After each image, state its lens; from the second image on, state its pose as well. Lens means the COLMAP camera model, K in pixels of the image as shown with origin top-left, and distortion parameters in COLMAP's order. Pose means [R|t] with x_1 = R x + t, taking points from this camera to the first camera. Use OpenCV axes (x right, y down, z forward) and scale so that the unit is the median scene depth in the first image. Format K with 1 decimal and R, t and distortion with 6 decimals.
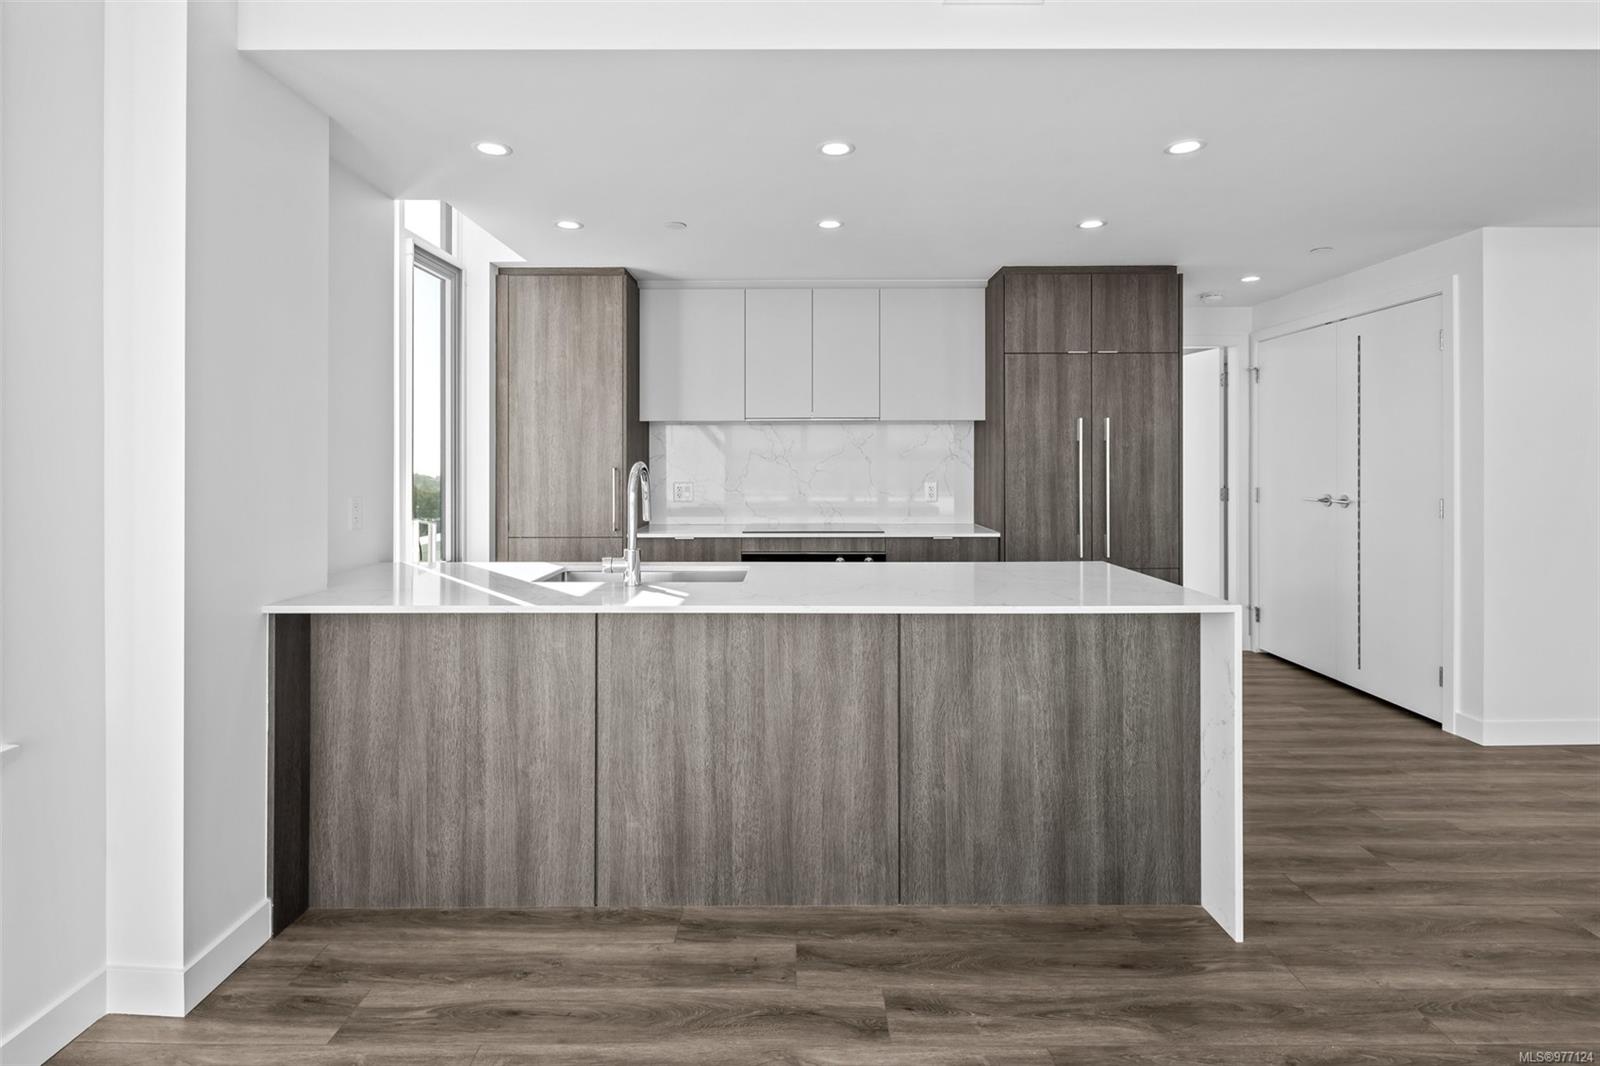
lens RADIAL K [[801.1, 0, 792.7], [0, 801.1, 459.6], [0, 0, 1]] dist [0.001017, -0.000445]
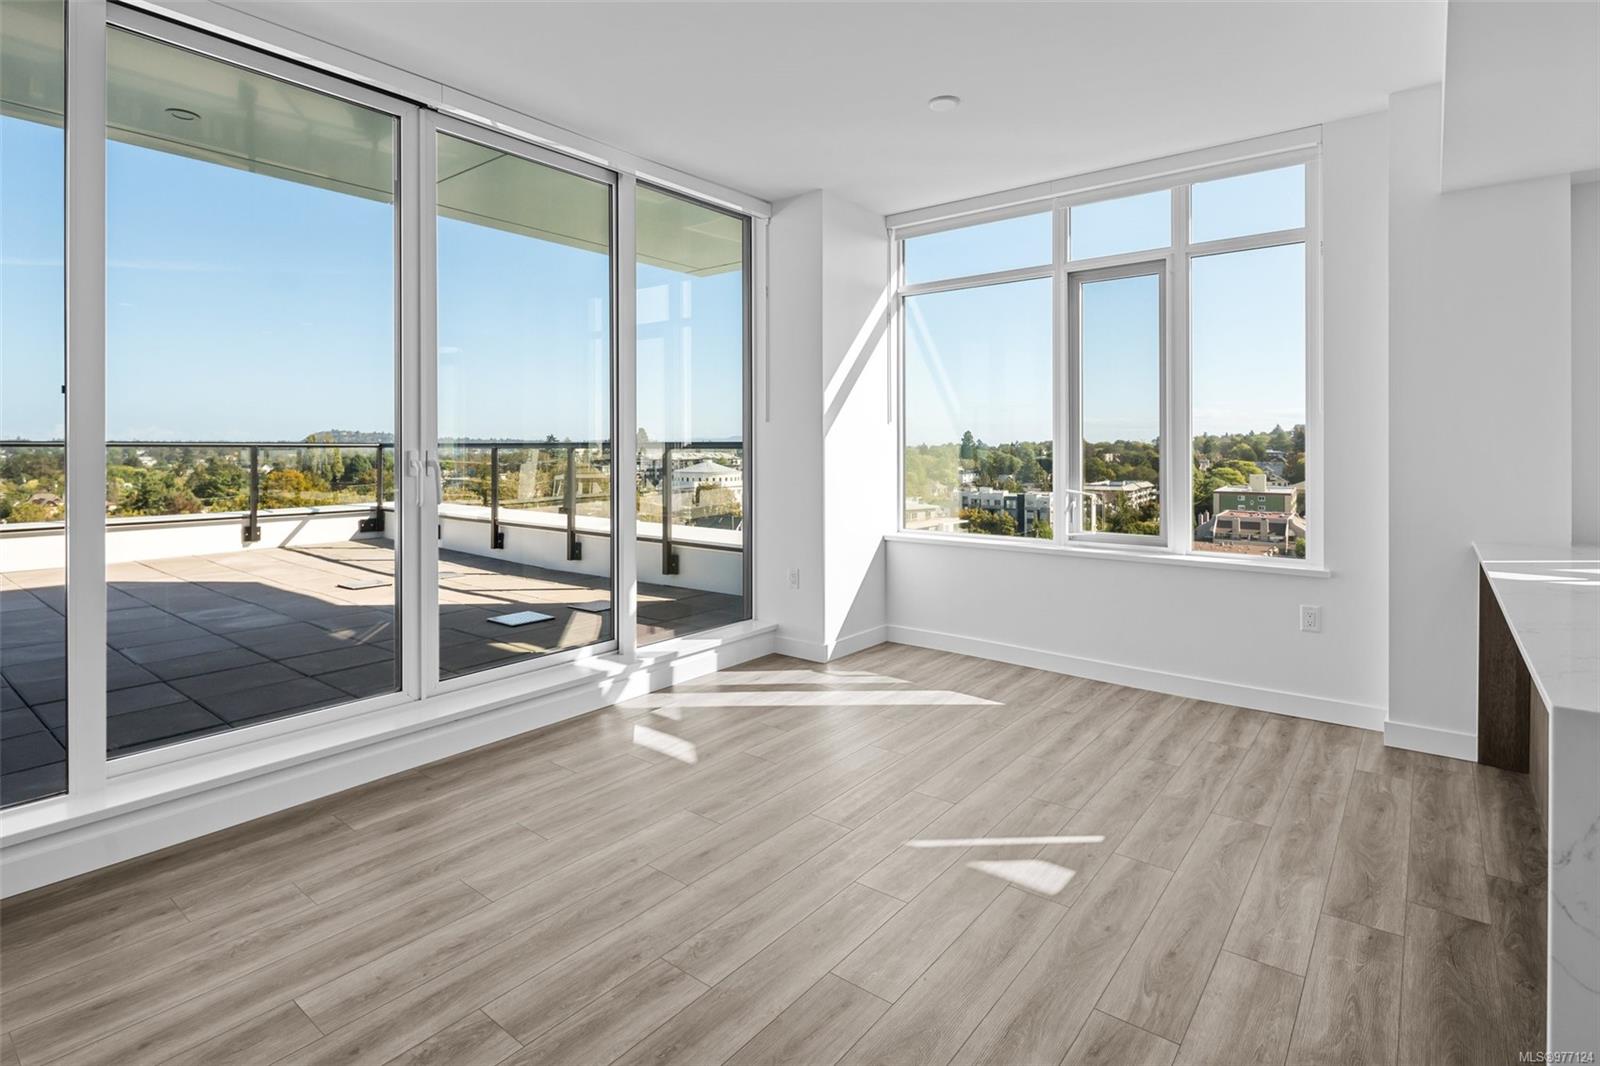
lens RADIAL K [[790.5, 0, 796.2], [0, 790.5, 445.6], [0, 0, 1]] dist [0.001303, -0.001719]
pose [[-0.623433, -0.000181, -0.781876, 1.217668], [0.001900, 0.999997, -0.001747, 0.001678], [0.781874, -0.002575, -0.623431, 0.861222]]
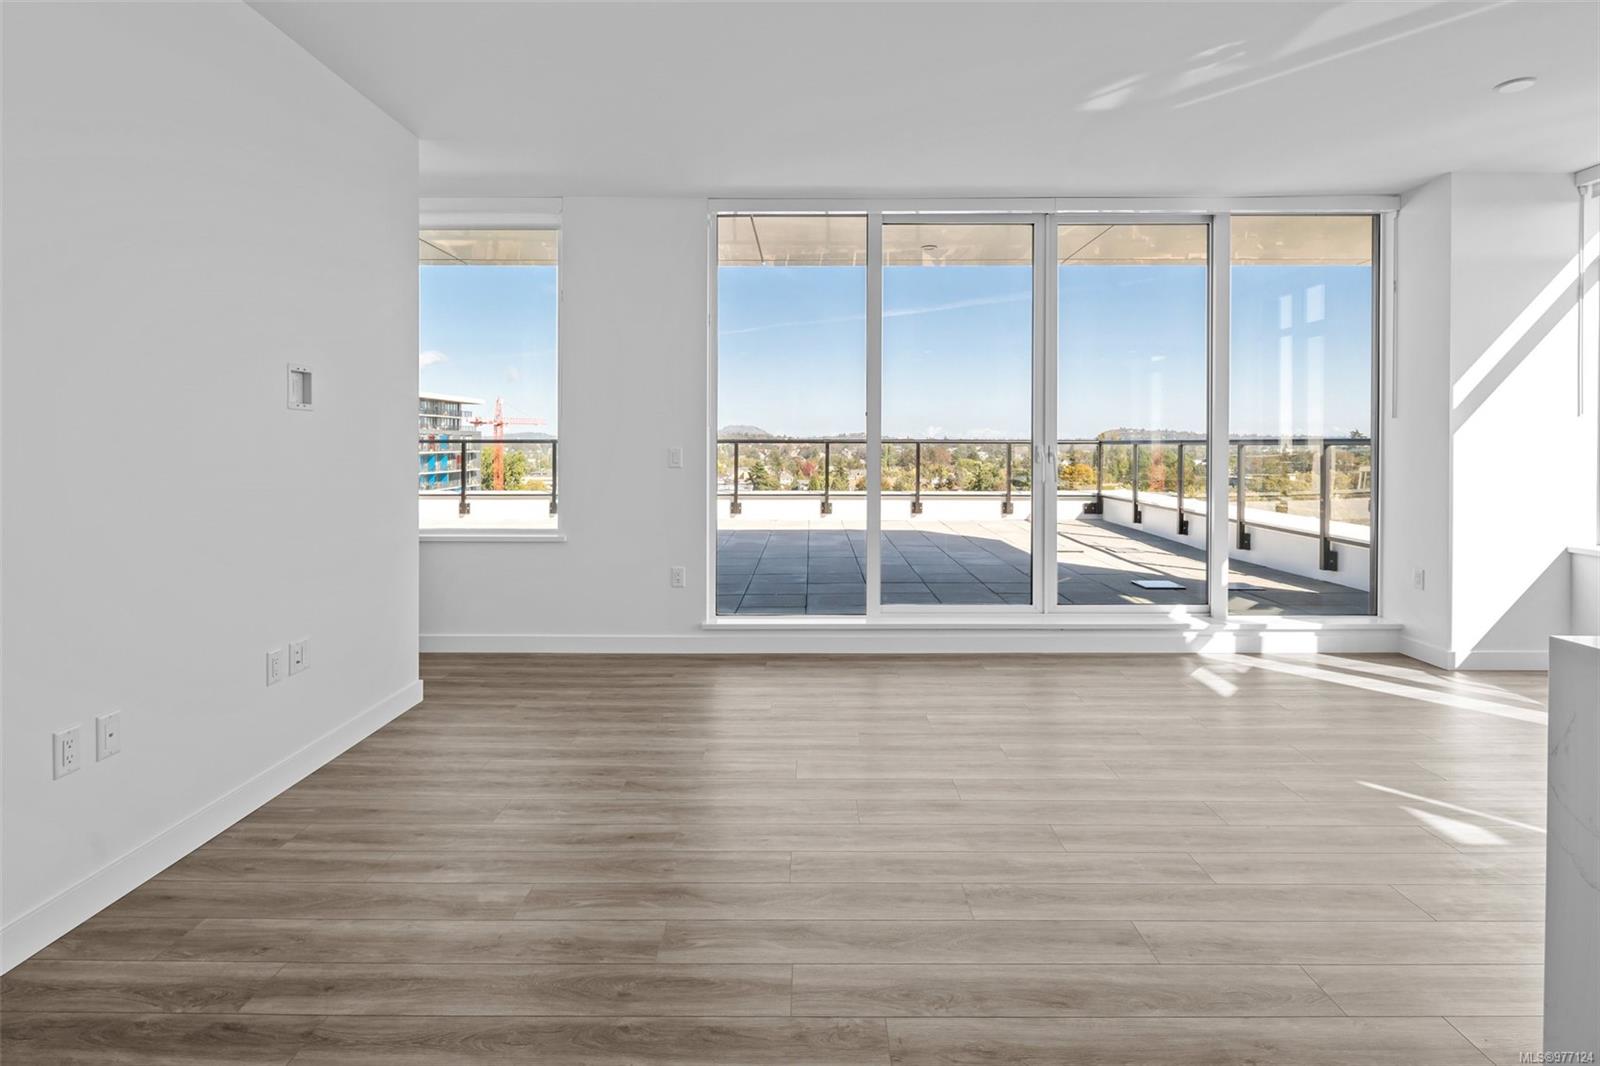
lens RADIAL K [[801.8, 0, 811.4], [0, 801.8, 449.8], [0, 0, 1]] dist [0.001515, -0.000136]
pose [[-0.999999, -0.000217, -0.001208, 1.153578], [-0.000225, 0.999980, 0.006361, 0.004387], [0.001206, 0.006361, -0.999979, 1.601213]]
